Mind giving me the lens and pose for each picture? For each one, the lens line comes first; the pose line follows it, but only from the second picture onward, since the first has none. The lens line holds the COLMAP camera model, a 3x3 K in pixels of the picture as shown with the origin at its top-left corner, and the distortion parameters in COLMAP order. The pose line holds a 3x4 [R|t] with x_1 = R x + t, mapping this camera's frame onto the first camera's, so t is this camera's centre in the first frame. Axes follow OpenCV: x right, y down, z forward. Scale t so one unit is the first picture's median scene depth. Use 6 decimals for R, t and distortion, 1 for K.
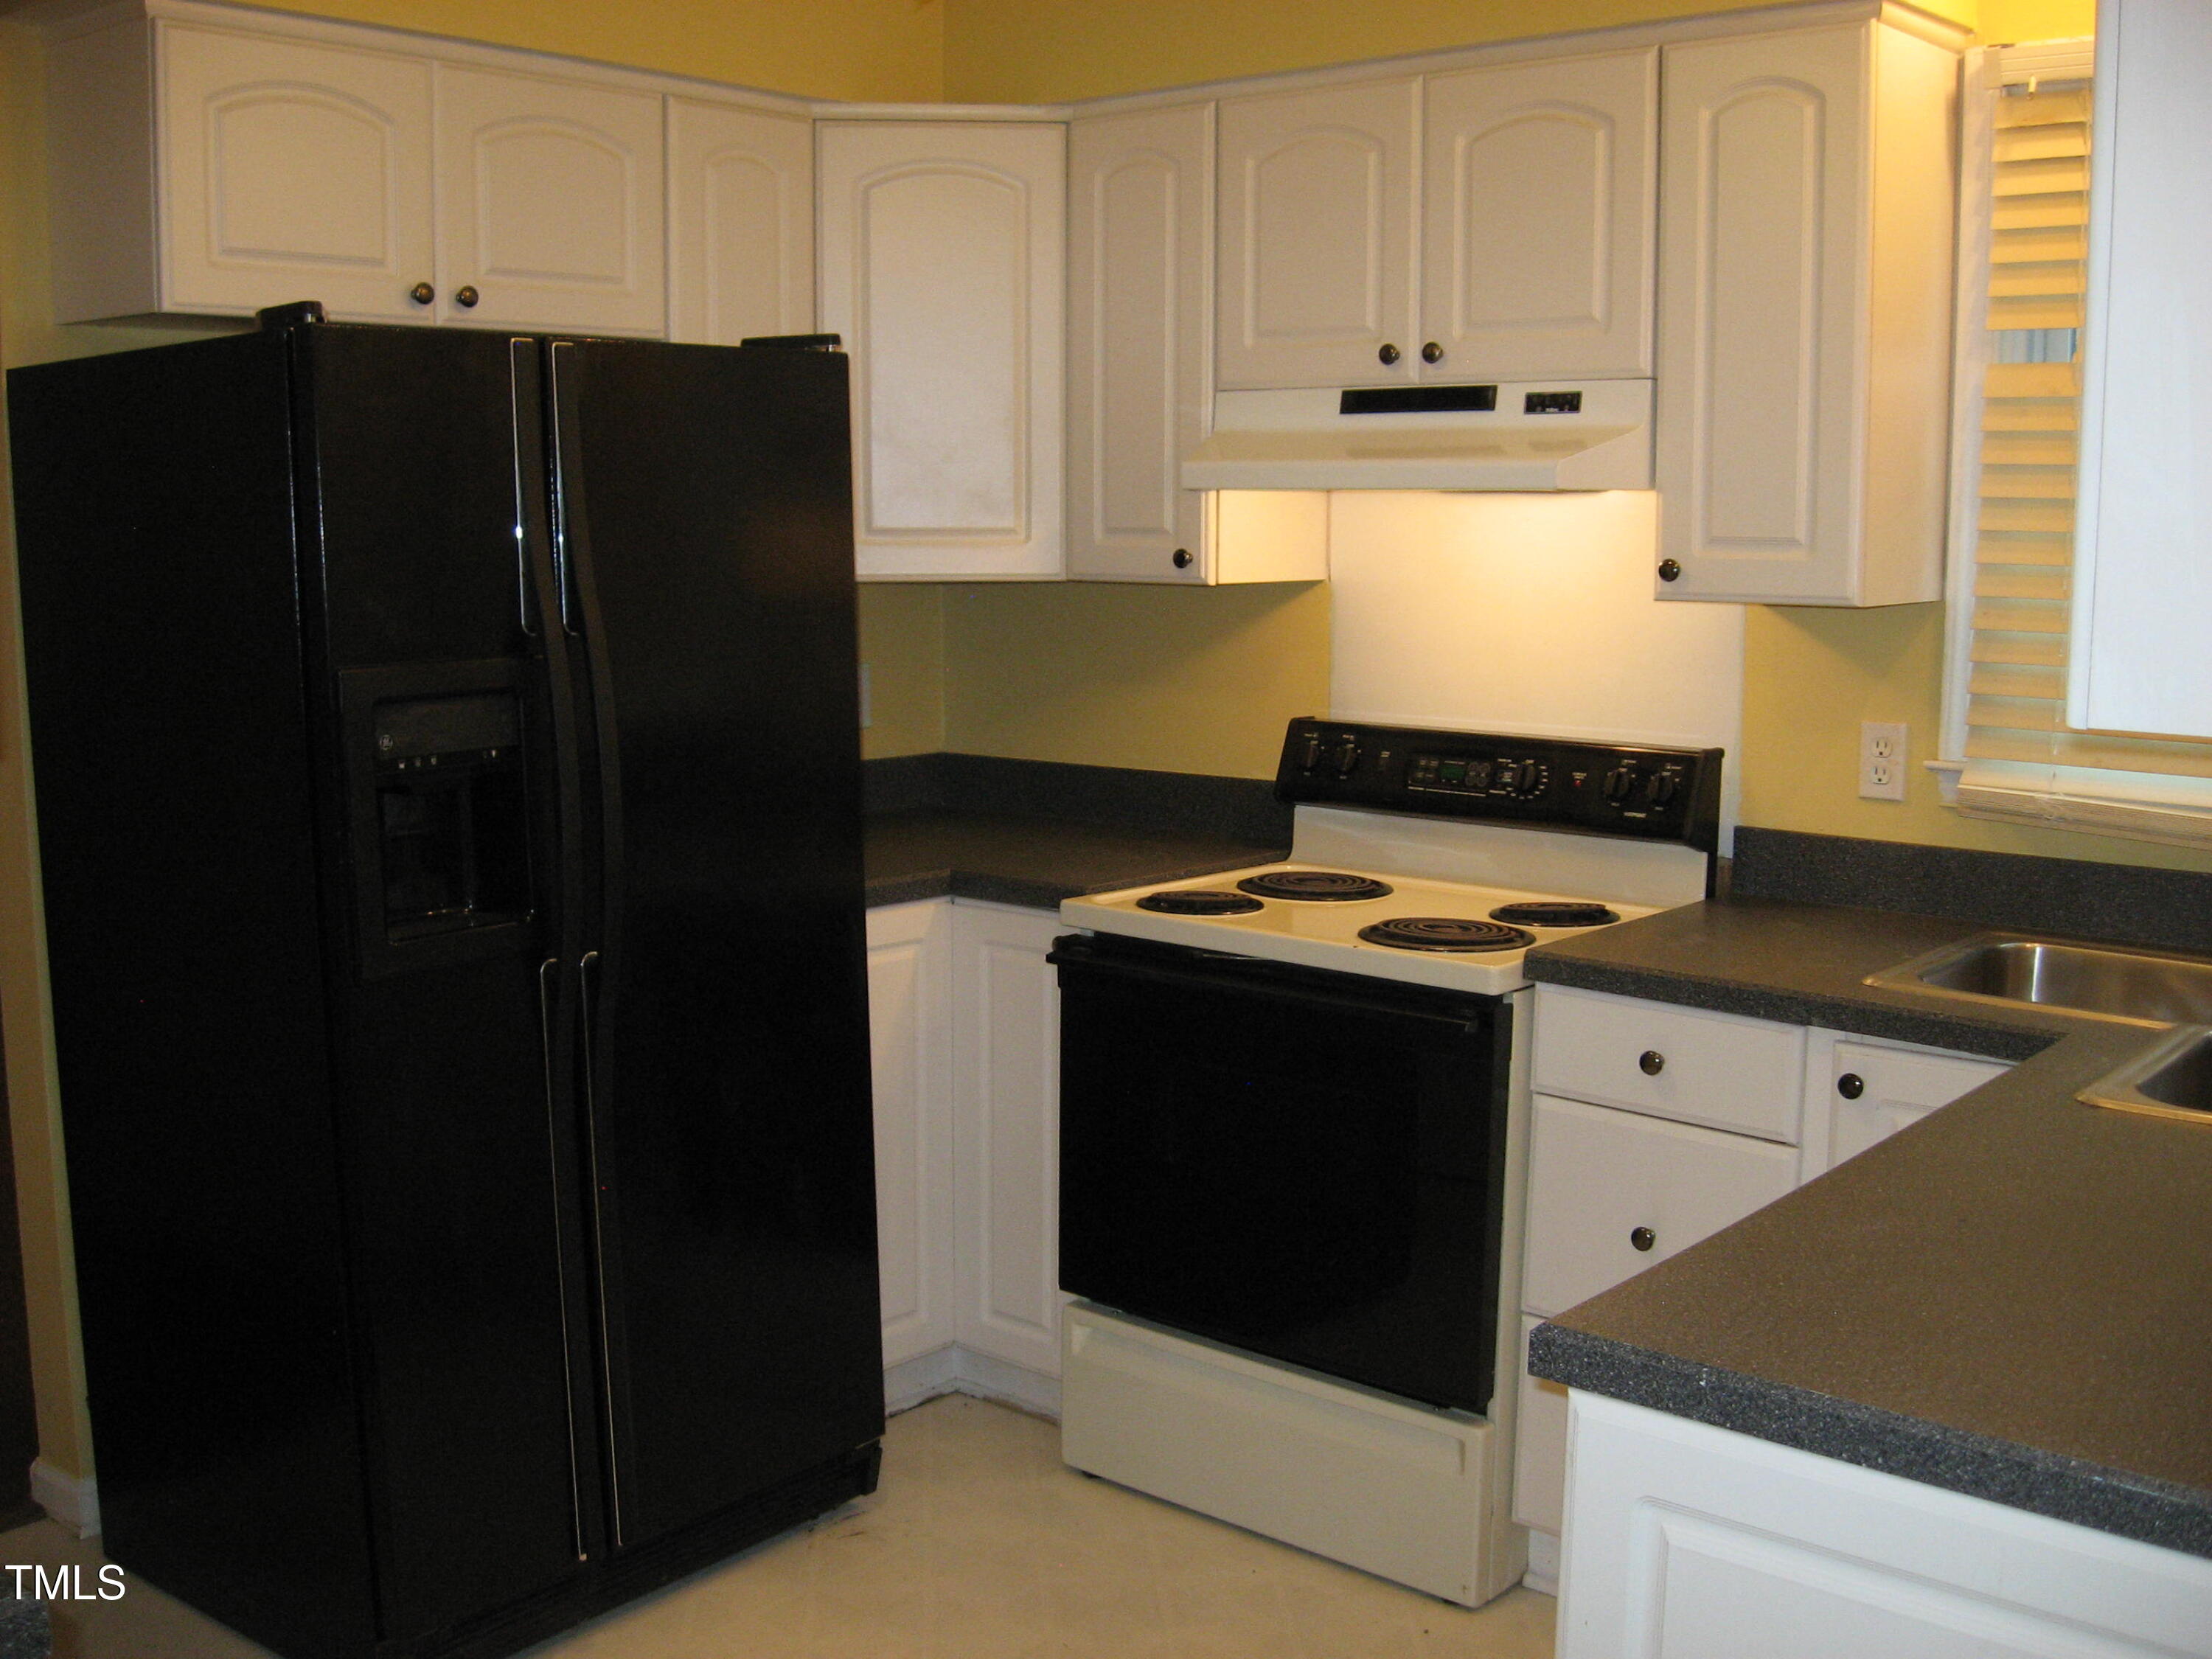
lens RADIAL K [[2296.5, 0, 1106.0], [0, 2296.5, 829.5], [0, 0, 1]] dist [-0.102587, 0.021902]
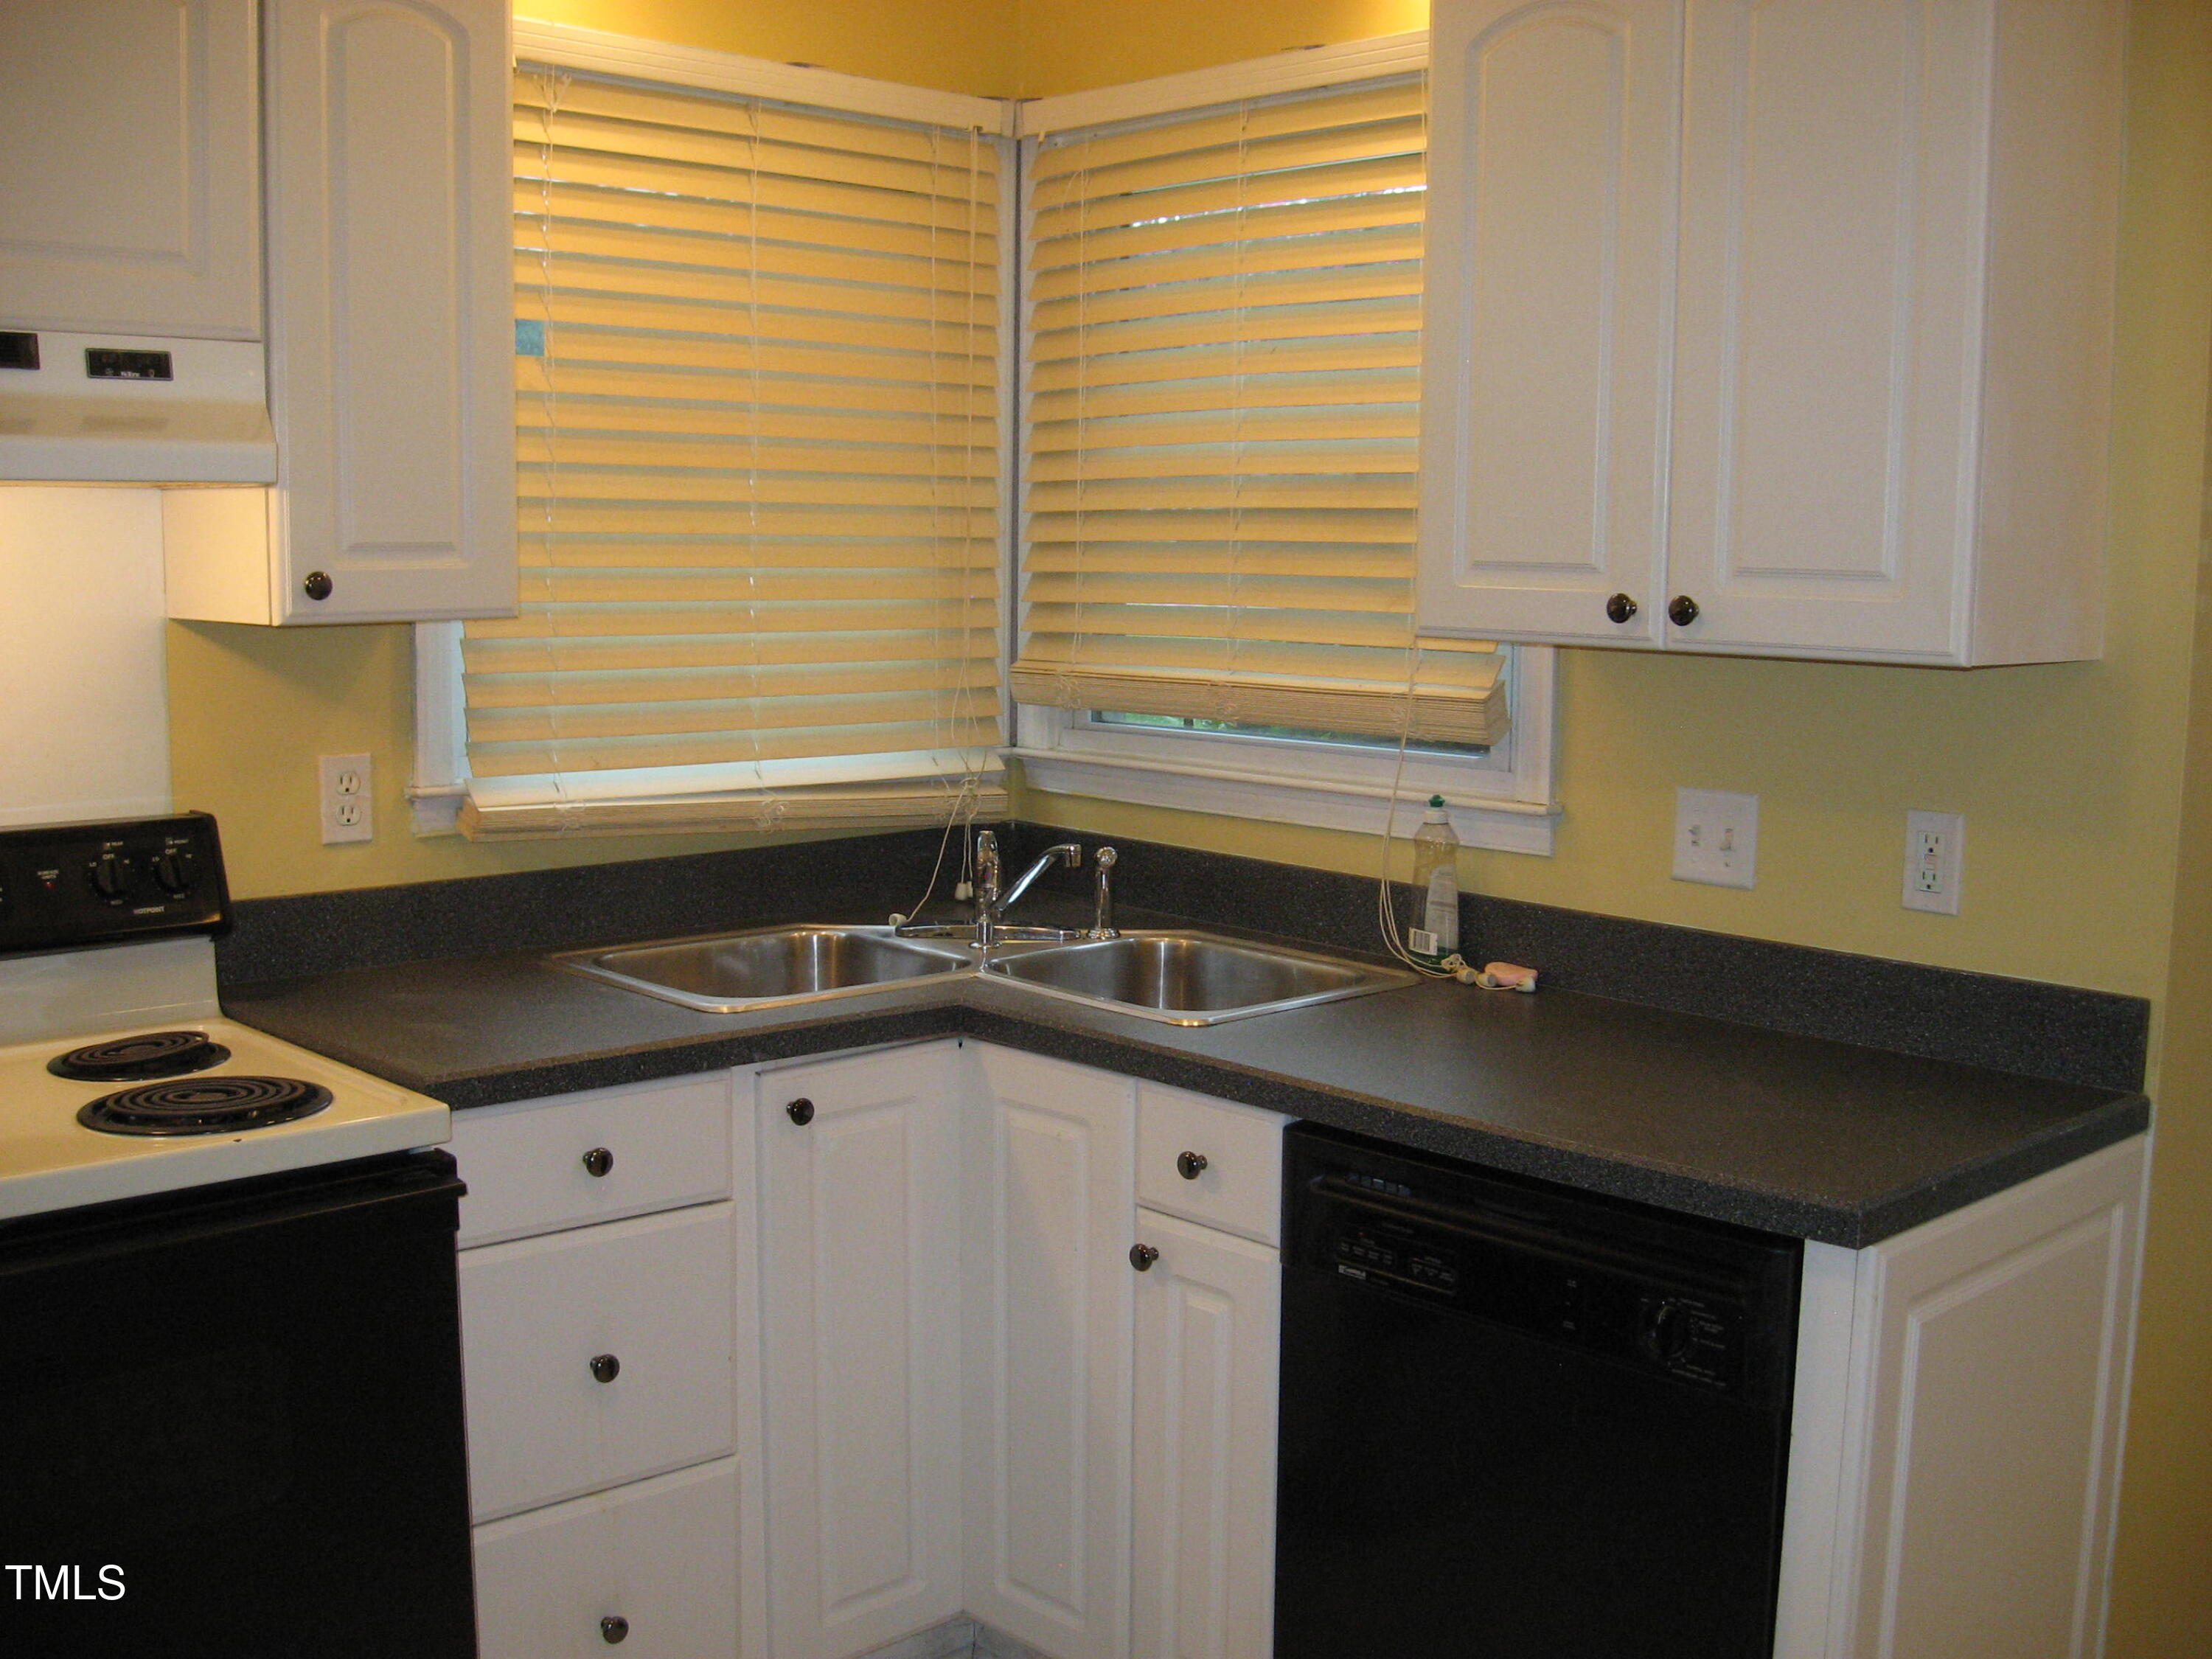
lens RADIAL K [[2296.5, 0, 1106.0], [0, 2296.5, 829.5], [0, 0, 1]] dist [-0.102587, 0.021902]
pose [[0.111888, -0.126193, 0.985676, -0.499806], [0.129754, 0.985267, 0.111412, -0.079950], [-0.985213, 0.115430, 0.126614, 0.619277]]
